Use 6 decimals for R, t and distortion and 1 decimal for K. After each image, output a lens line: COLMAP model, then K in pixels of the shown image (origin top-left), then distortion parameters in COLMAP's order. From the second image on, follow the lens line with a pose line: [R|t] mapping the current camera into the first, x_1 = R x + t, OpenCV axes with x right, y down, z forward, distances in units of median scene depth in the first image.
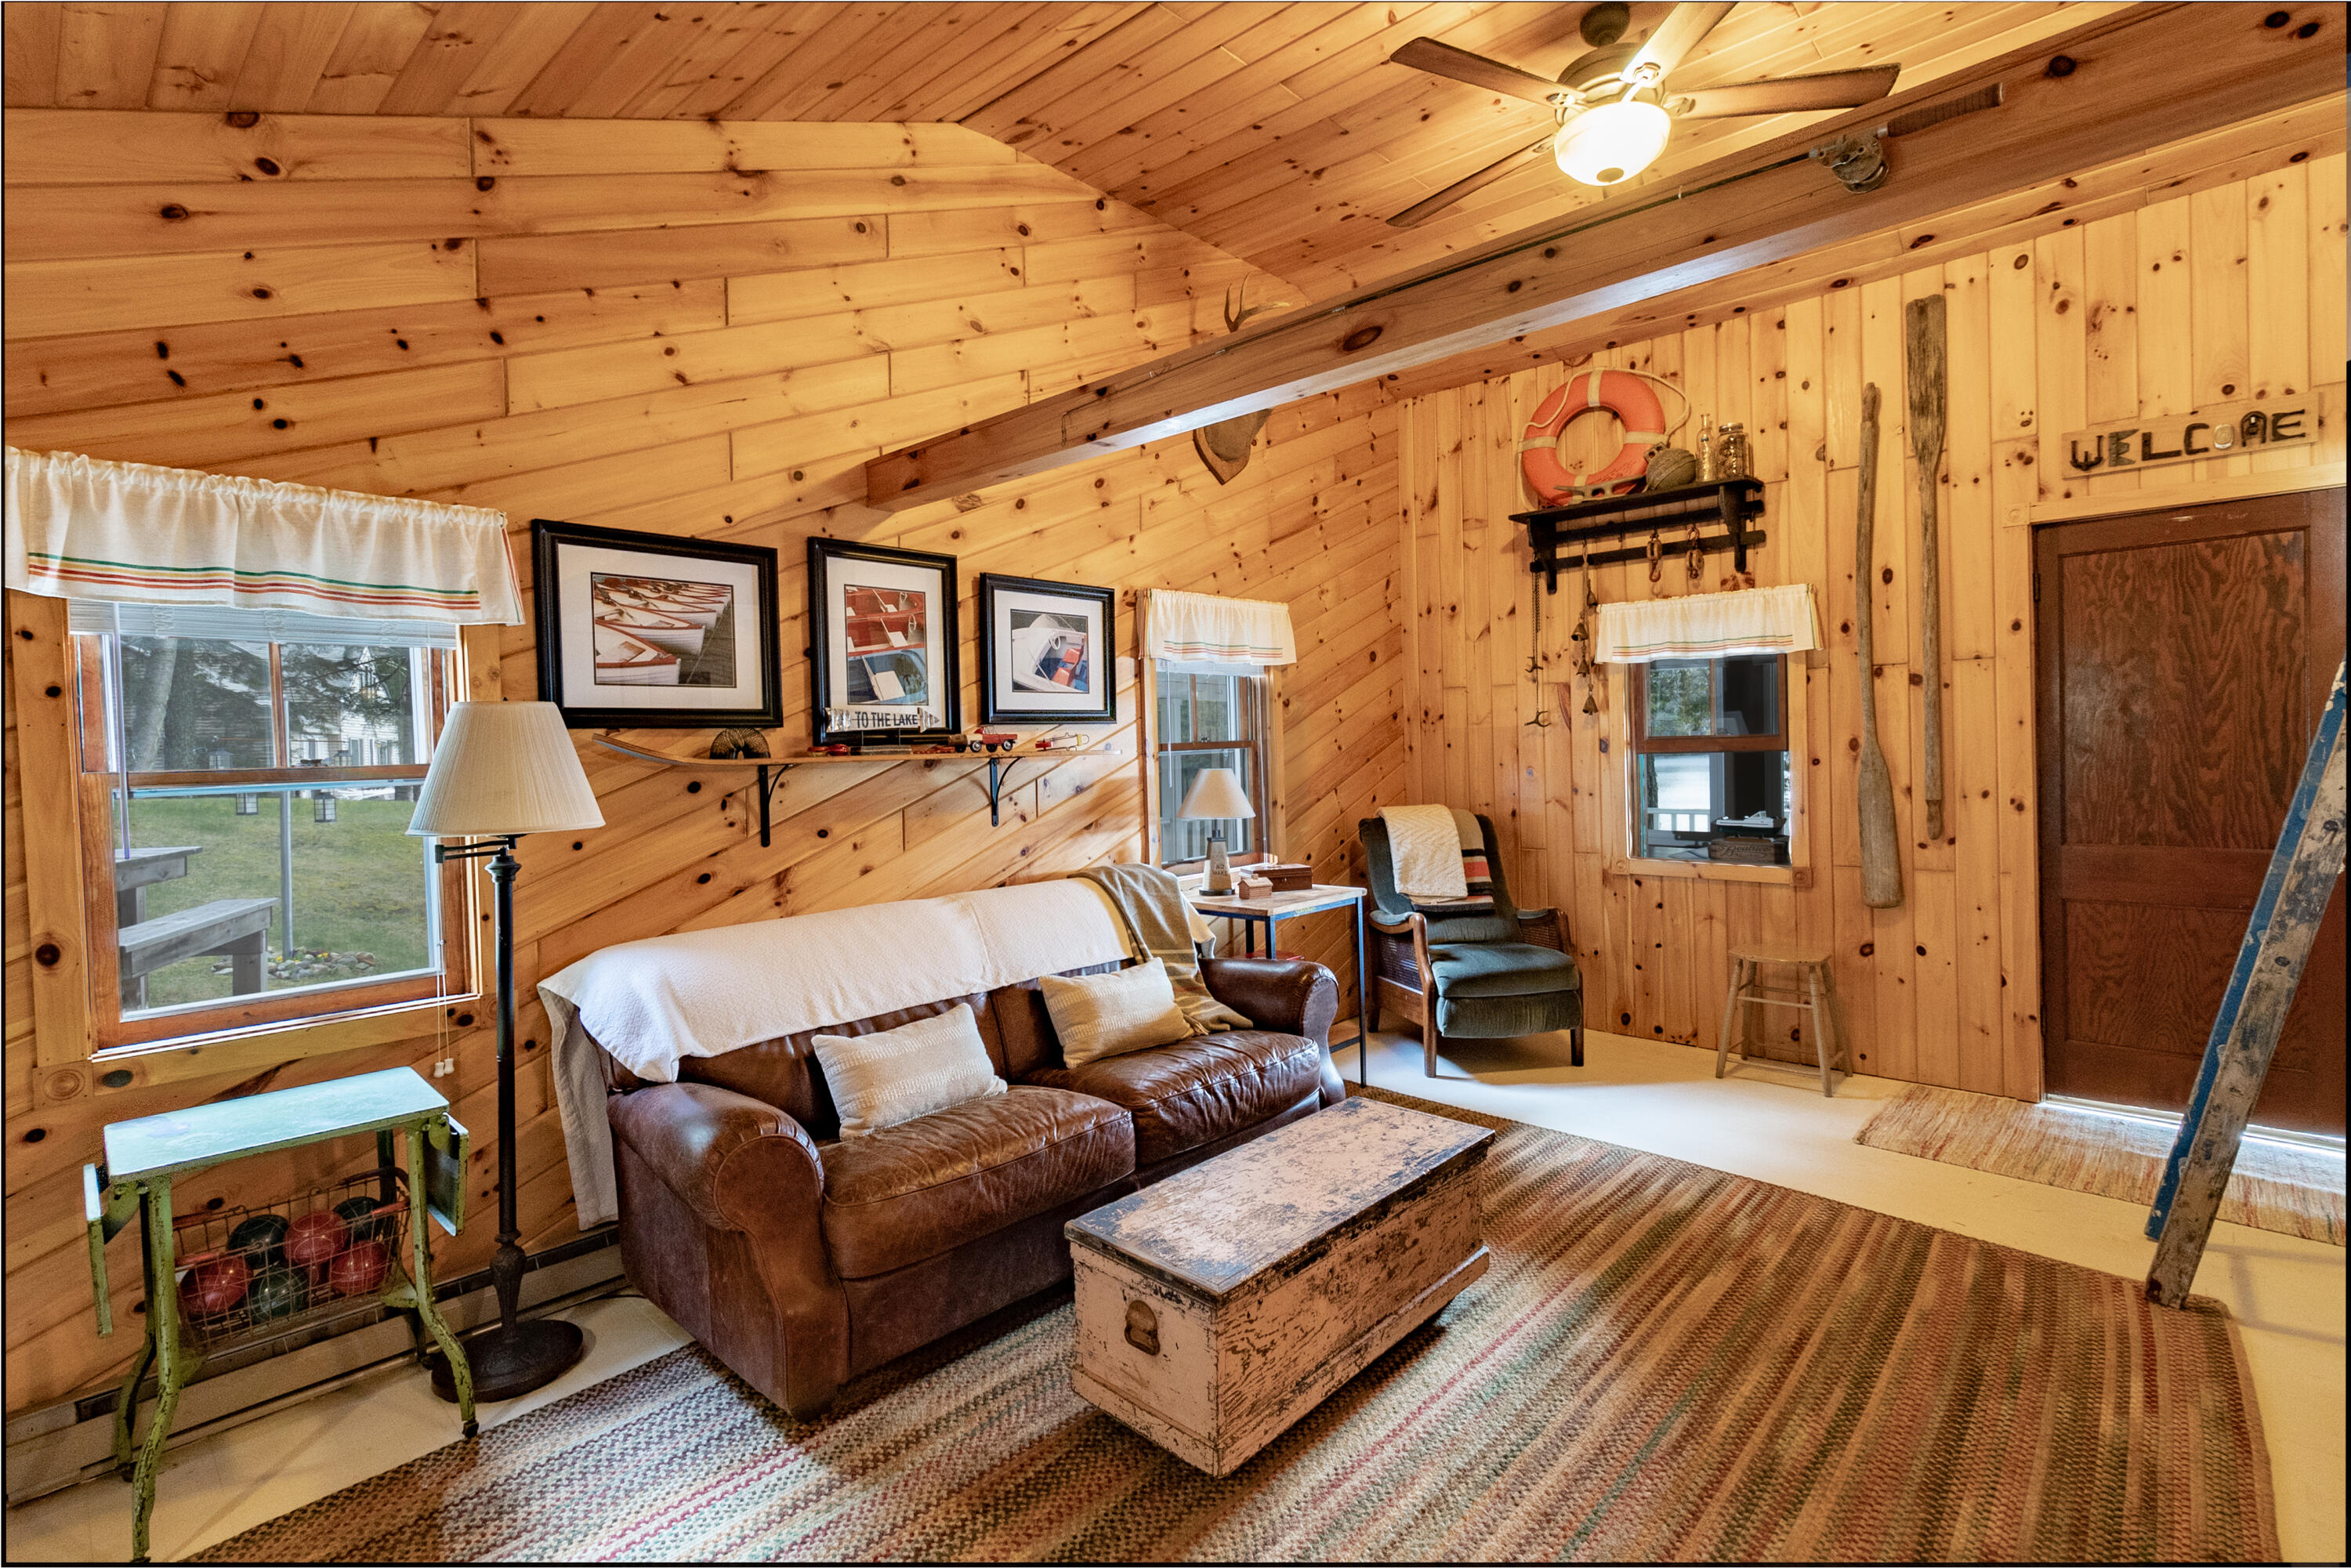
lens RADIAL K [[1089.3, 0, 1185.0], [0, 1089.3, 760.8], [0, 0, 1]] dist [0.005459, 0.000981]
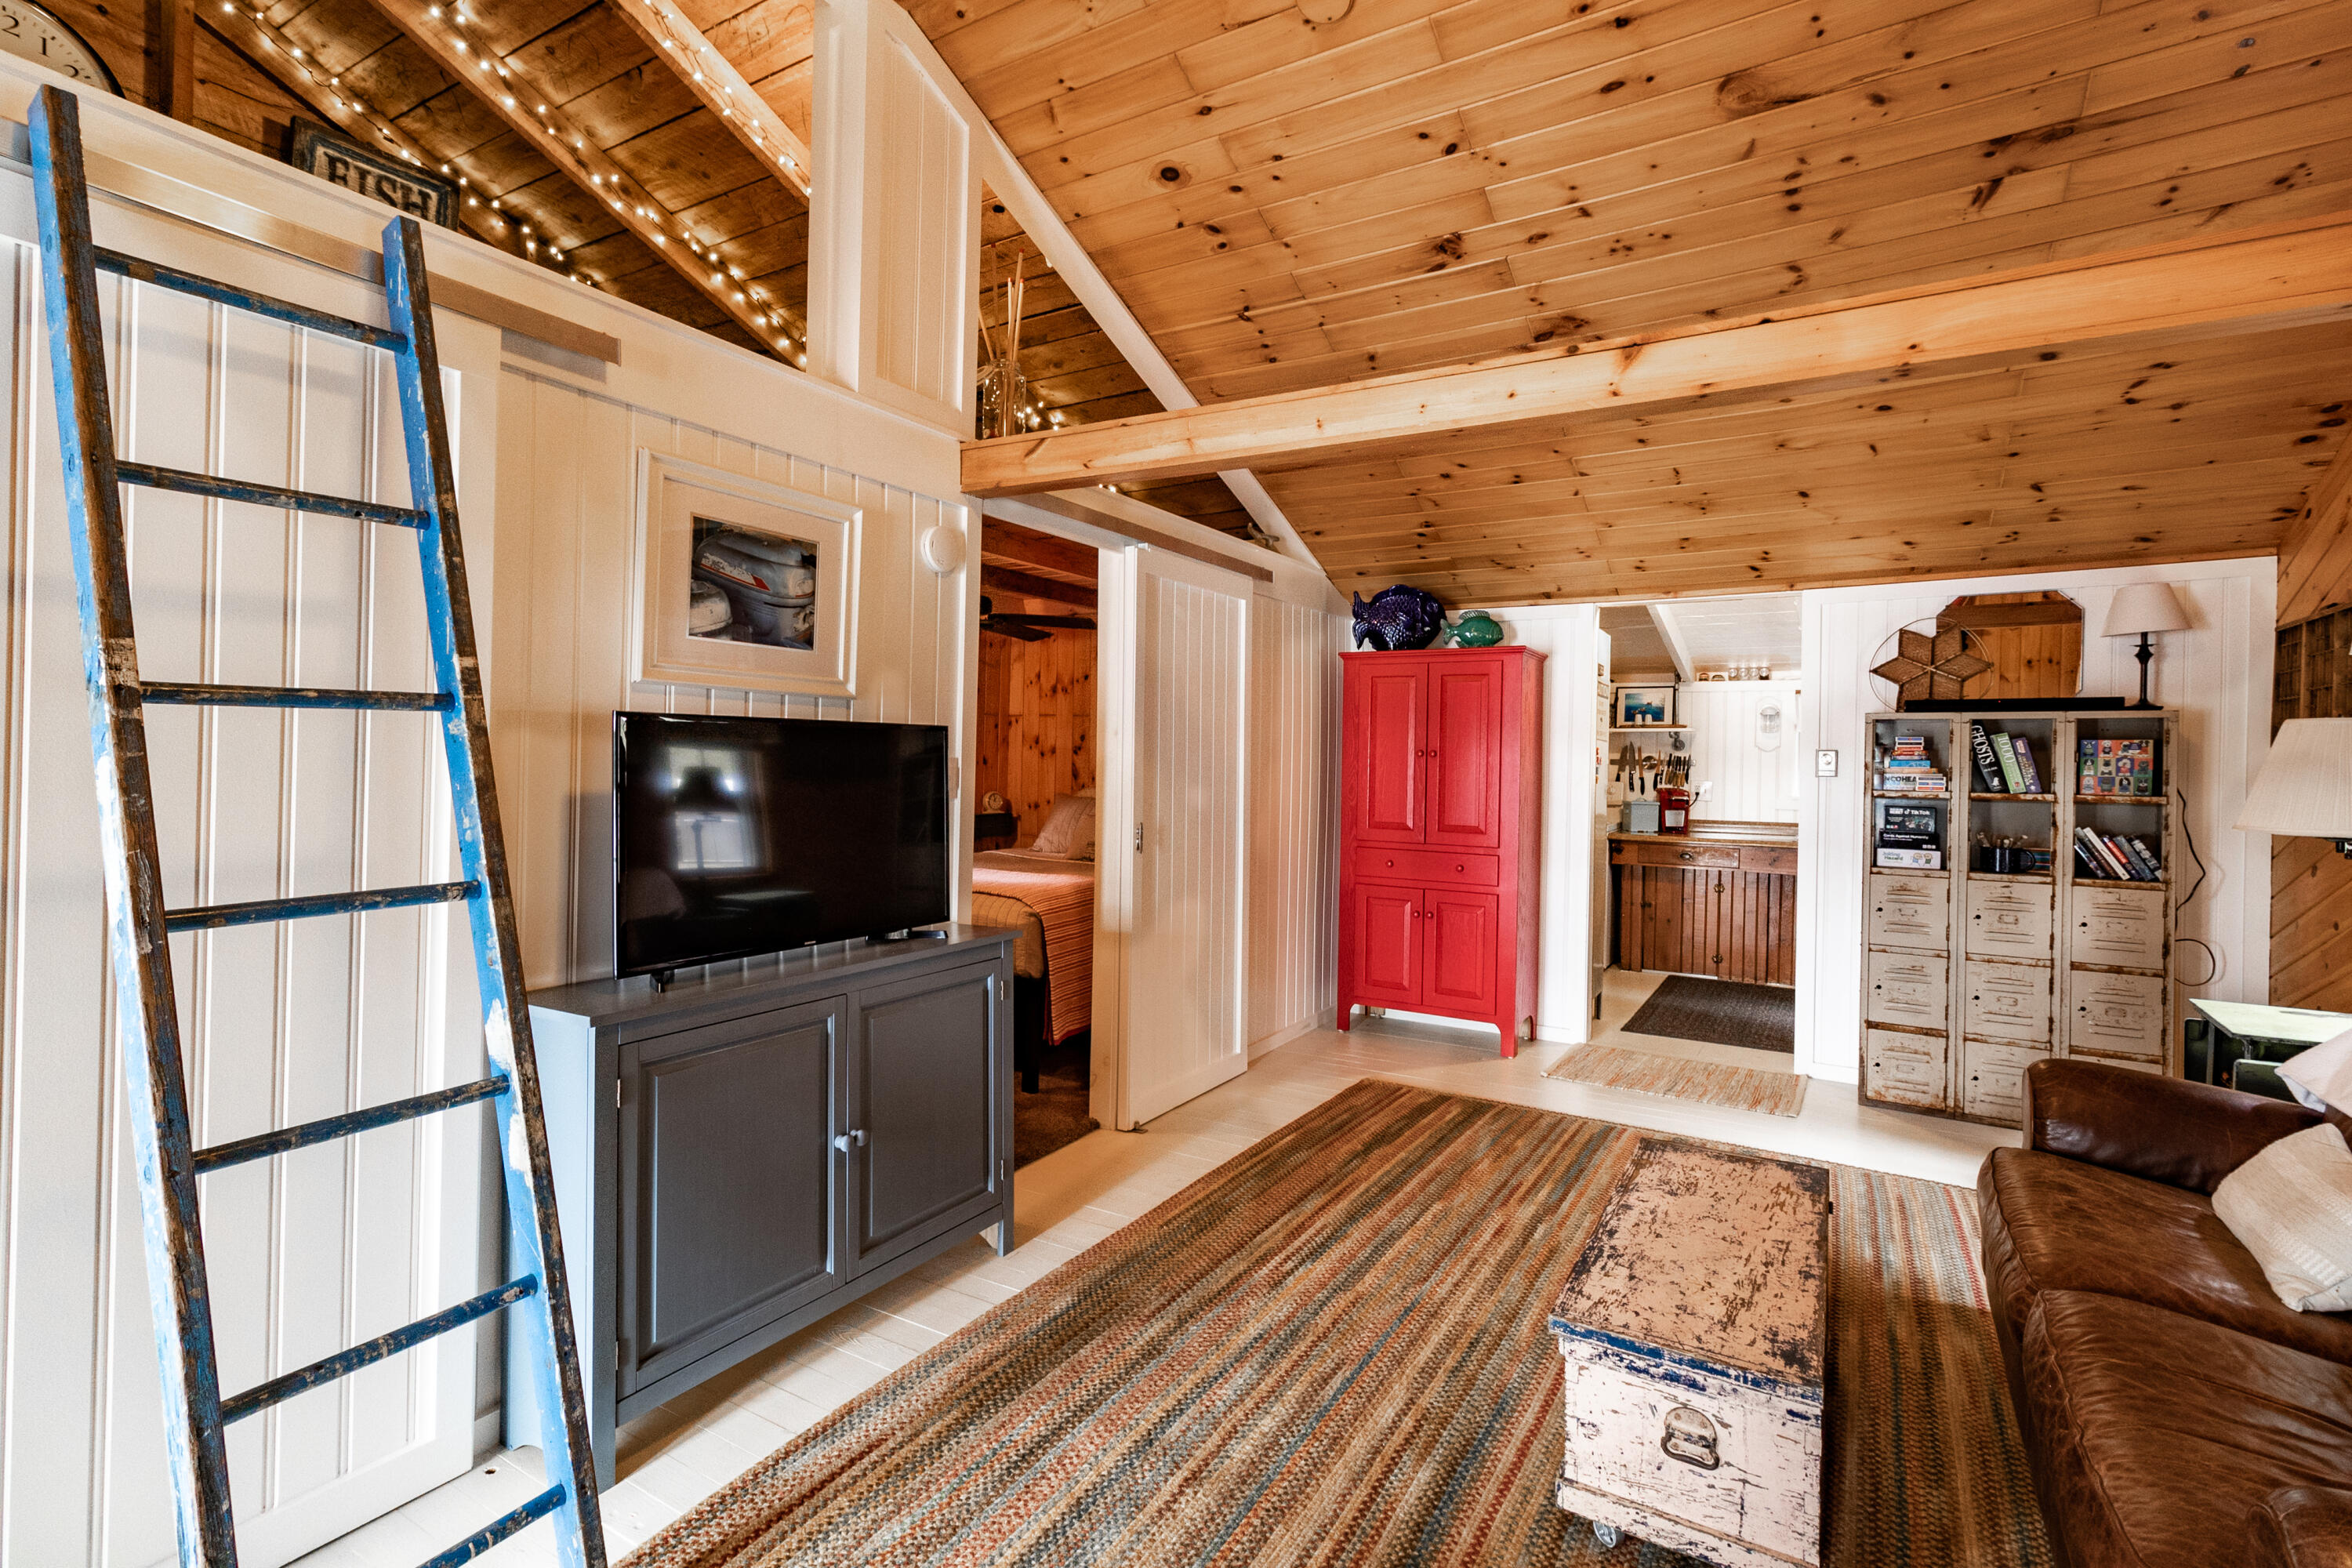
lens RADIAL K [[1089.8, 0, 1185.5], [0, 1089.8, 760.8], [0, 0, 1]] dist [0.005459, 0.000981]
pose [[-0.980348, 0.011601, -0.196932, 0.810023], [0.008663, 0.999838, 0.015774, -0.042683], [0.197084, 0.013758, -0.980290, 2.046176]]
